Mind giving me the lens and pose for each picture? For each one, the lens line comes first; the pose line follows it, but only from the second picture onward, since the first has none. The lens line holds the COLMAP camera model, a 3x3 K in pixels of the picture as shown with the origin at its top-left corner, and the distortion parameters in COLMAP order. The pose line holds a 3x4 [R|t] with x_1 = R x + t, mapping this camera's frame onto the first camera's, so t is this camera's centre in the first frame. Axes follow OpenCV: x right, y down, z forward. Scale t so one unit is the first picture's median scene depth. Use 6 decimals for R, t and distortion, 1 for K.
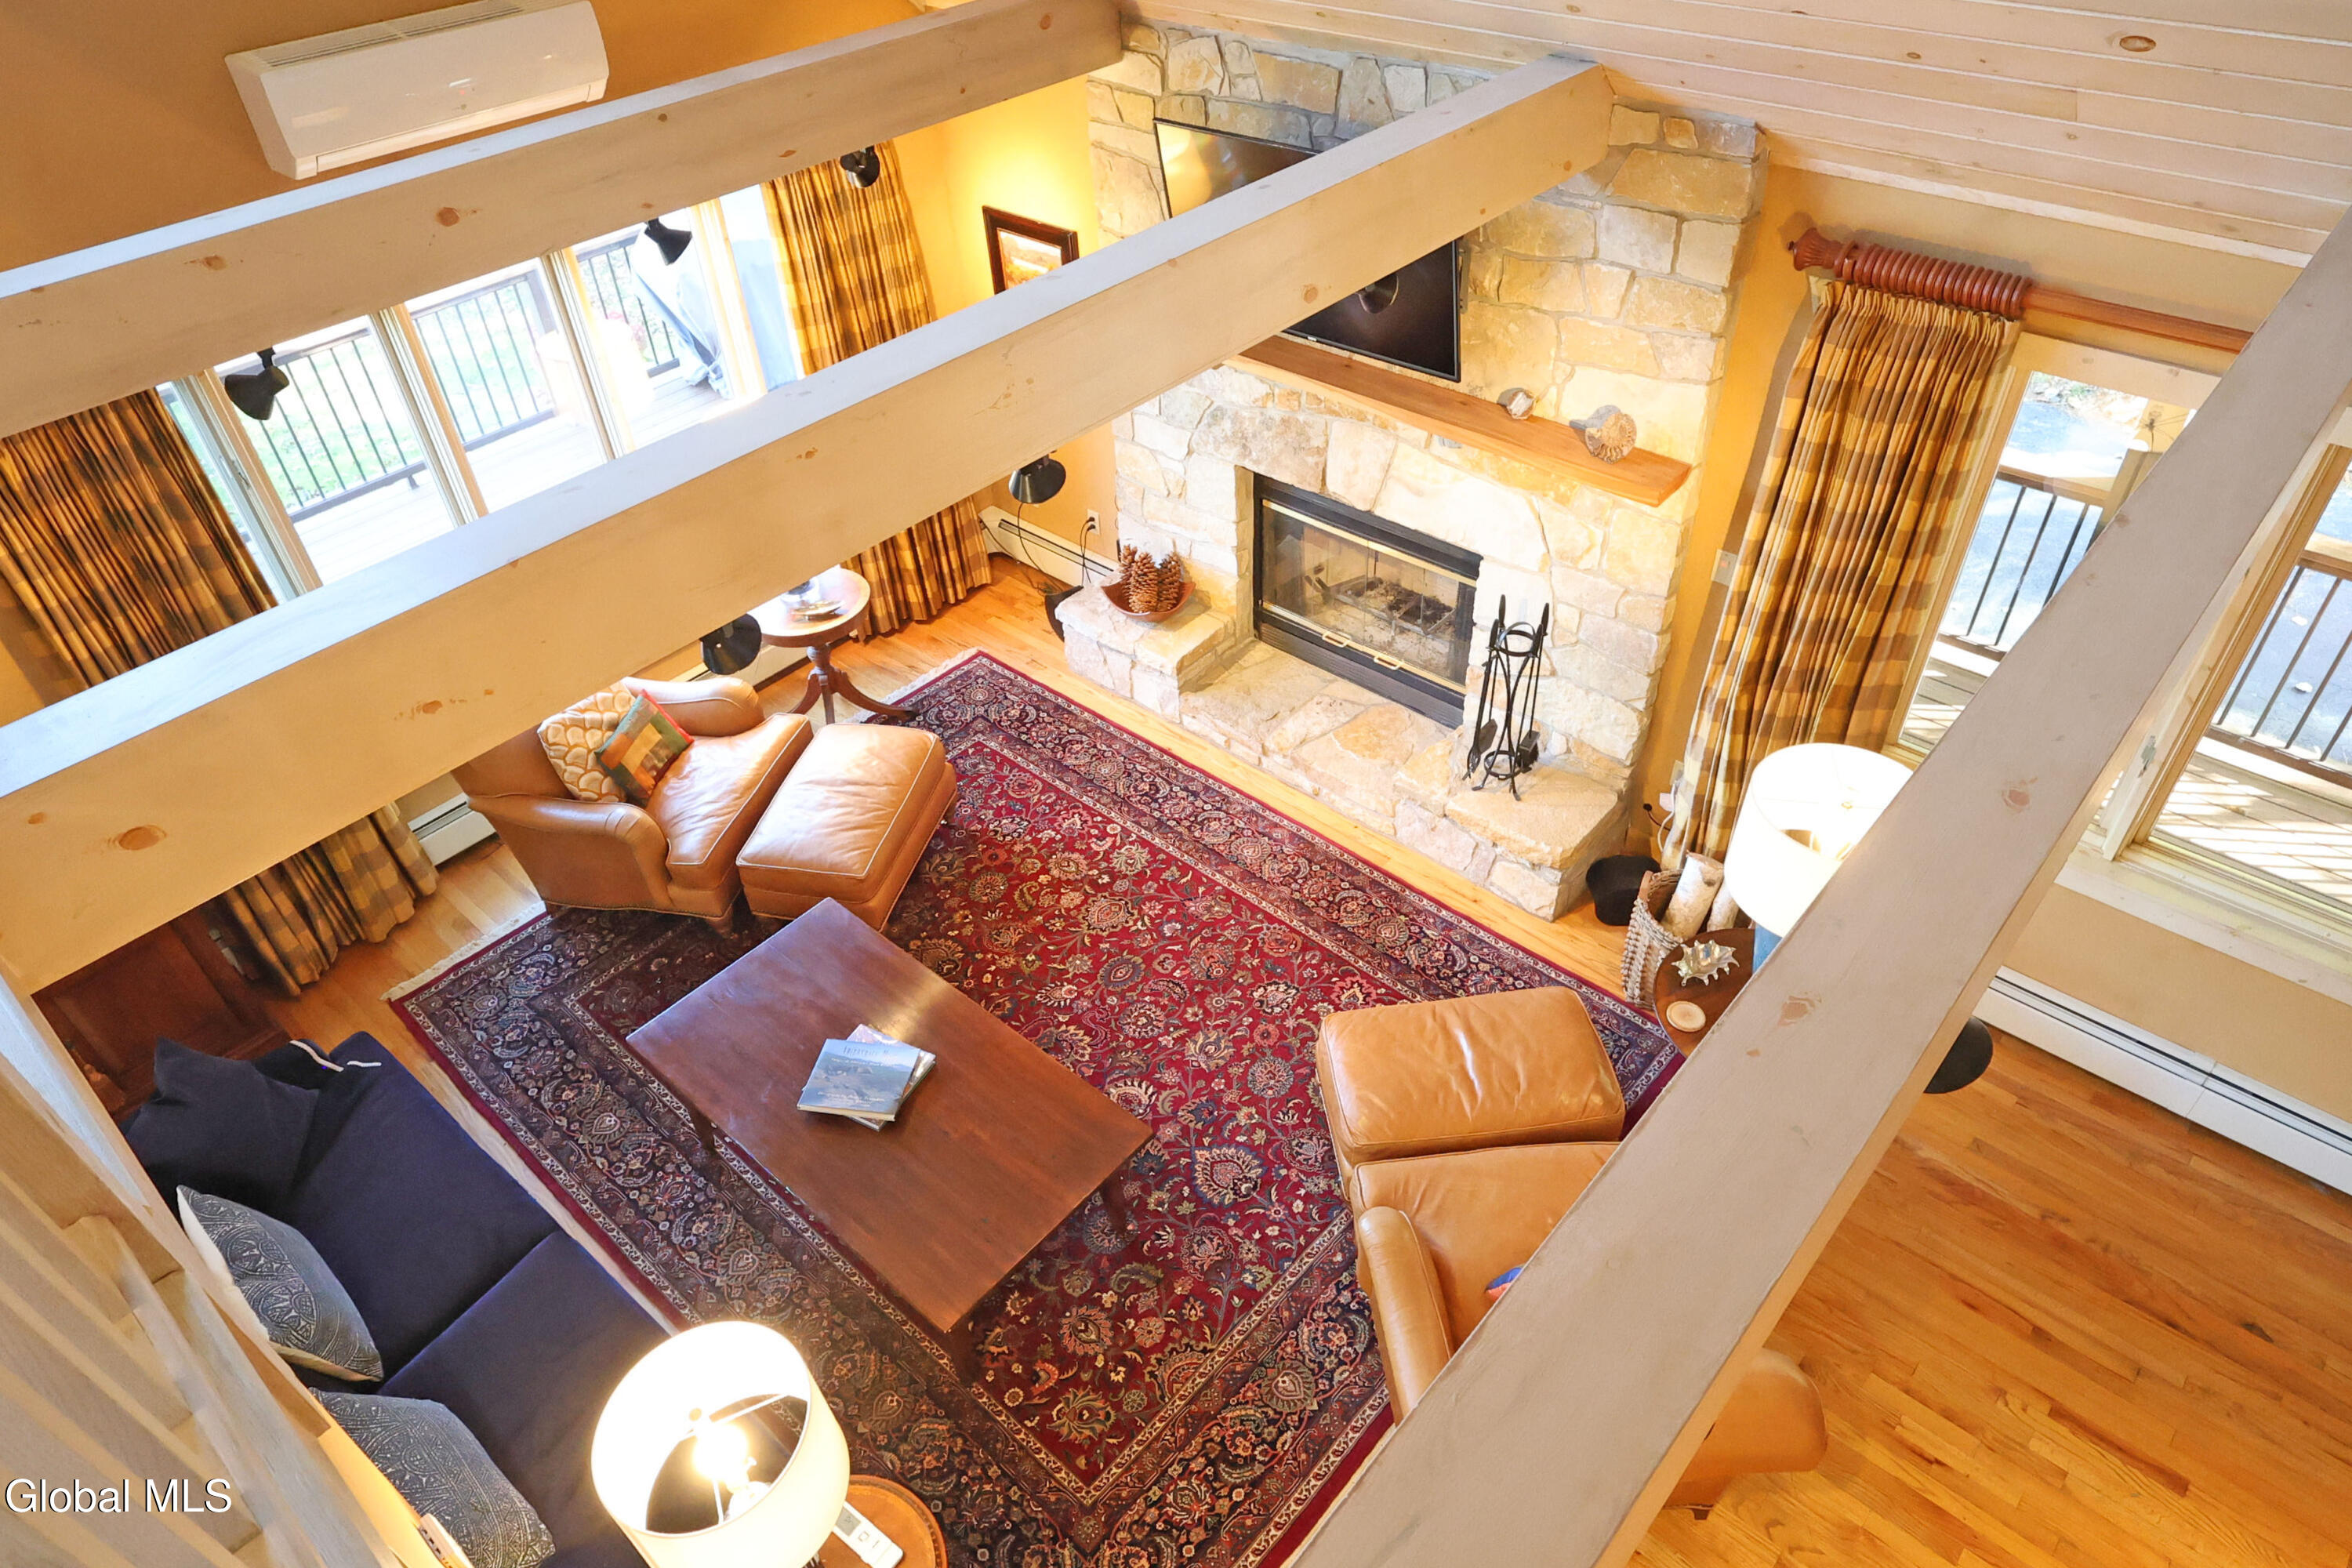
lens RADIAL K [[1432.6, 0, 1176.0], [0, 1432.6, 784.0], [0, 0, 1]] dist [-0.000667, 0.001963]
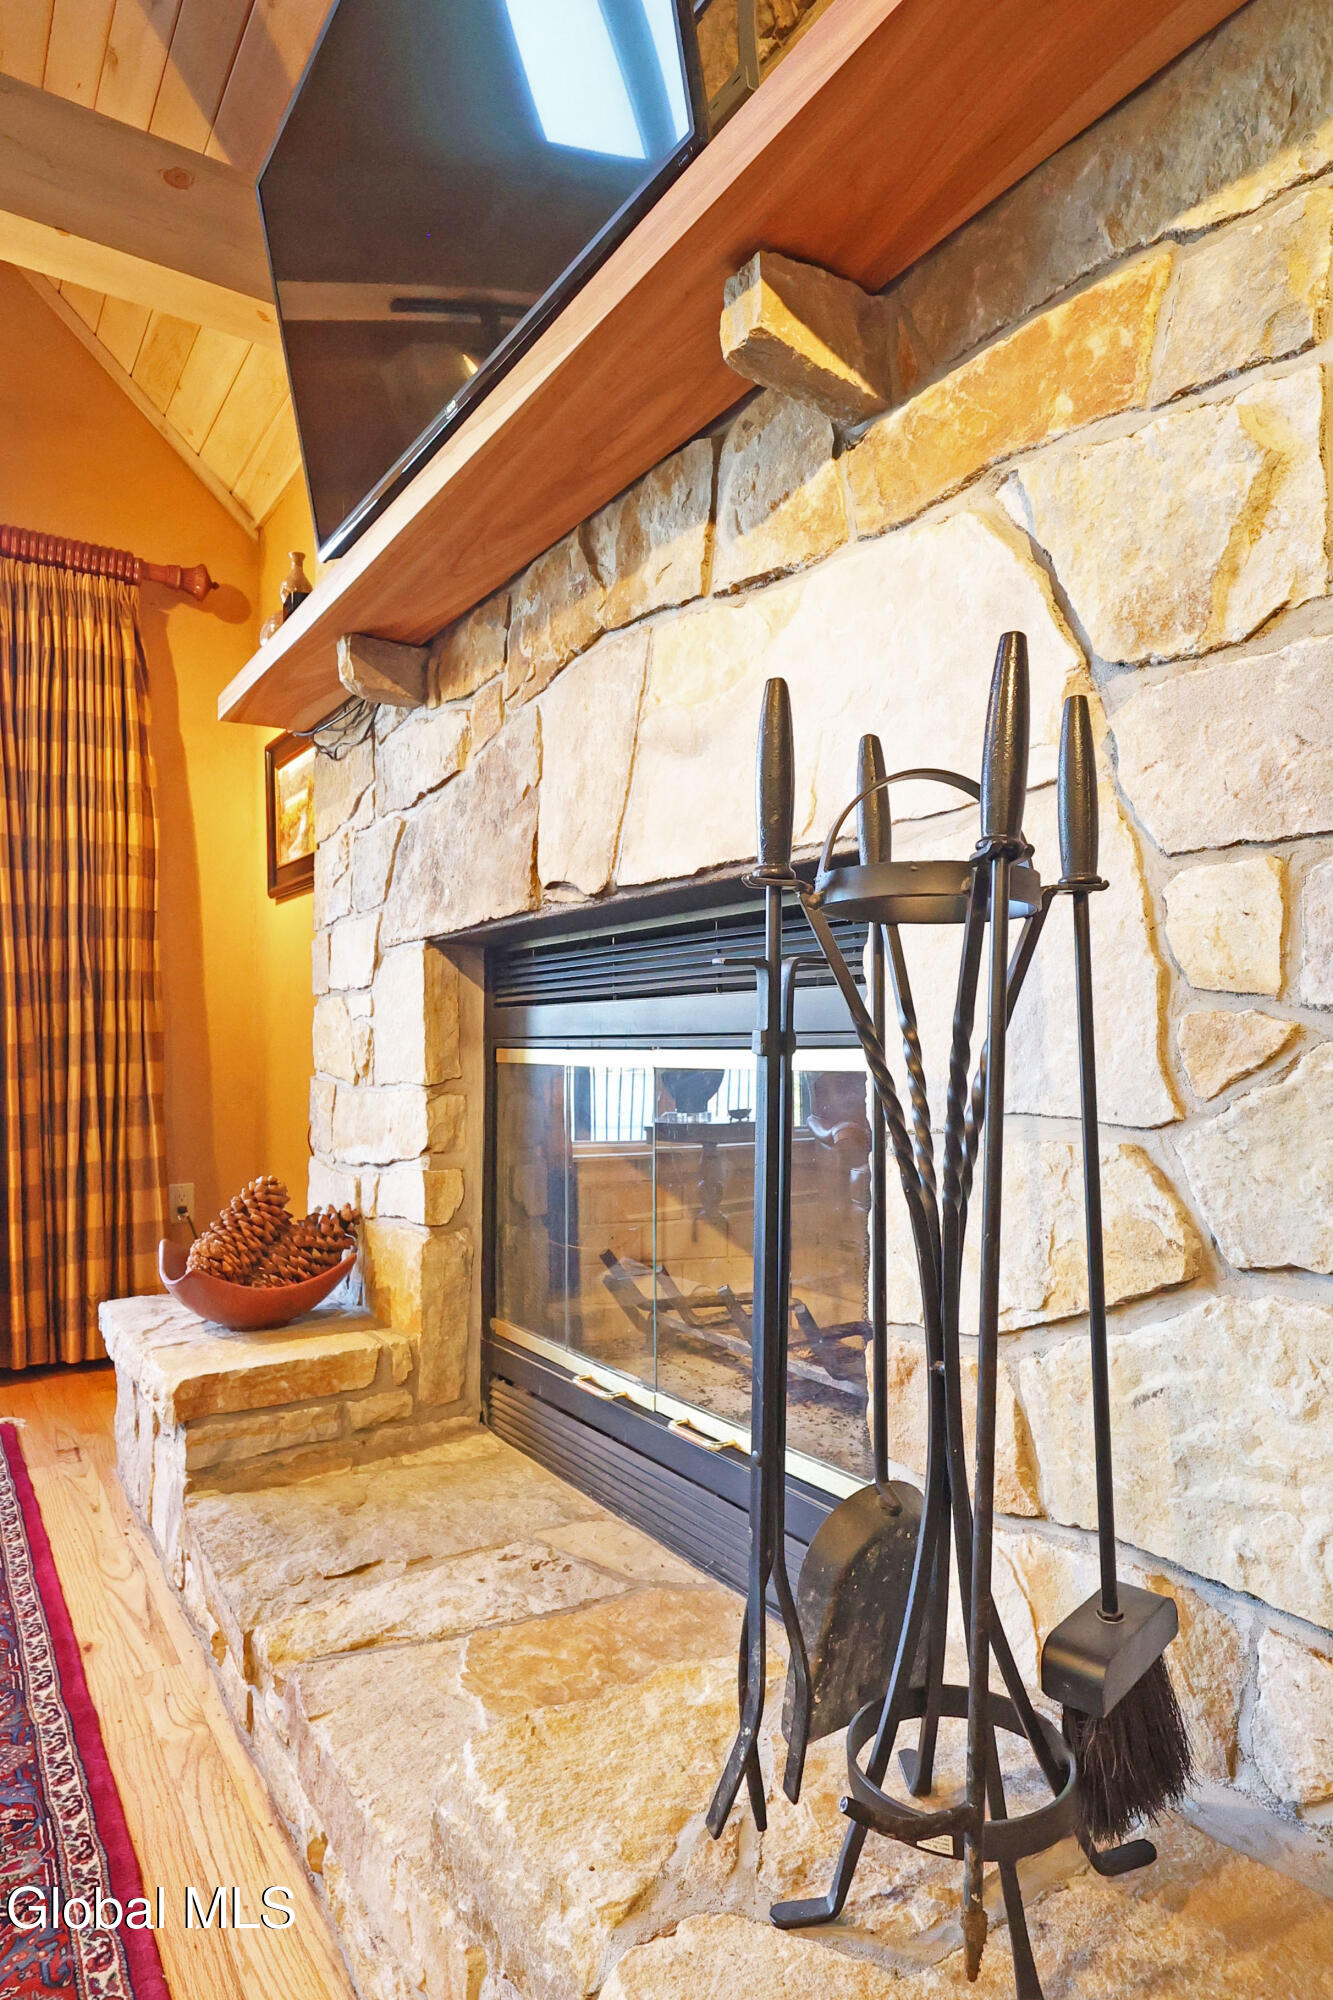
lens RADIAL K [[1121.2, 0, 666.5], [0, 1121.2, 1000.0], [0, 0, 1]] dist [-0.002507, -0.000404]
pose [[0.967963, 0.032126, -0.249031, 0.200939], [-0.191212, 0.737129, -0.648134, 0.009718], [0.162746, 0.674987, 0.719657, 0.745524]]
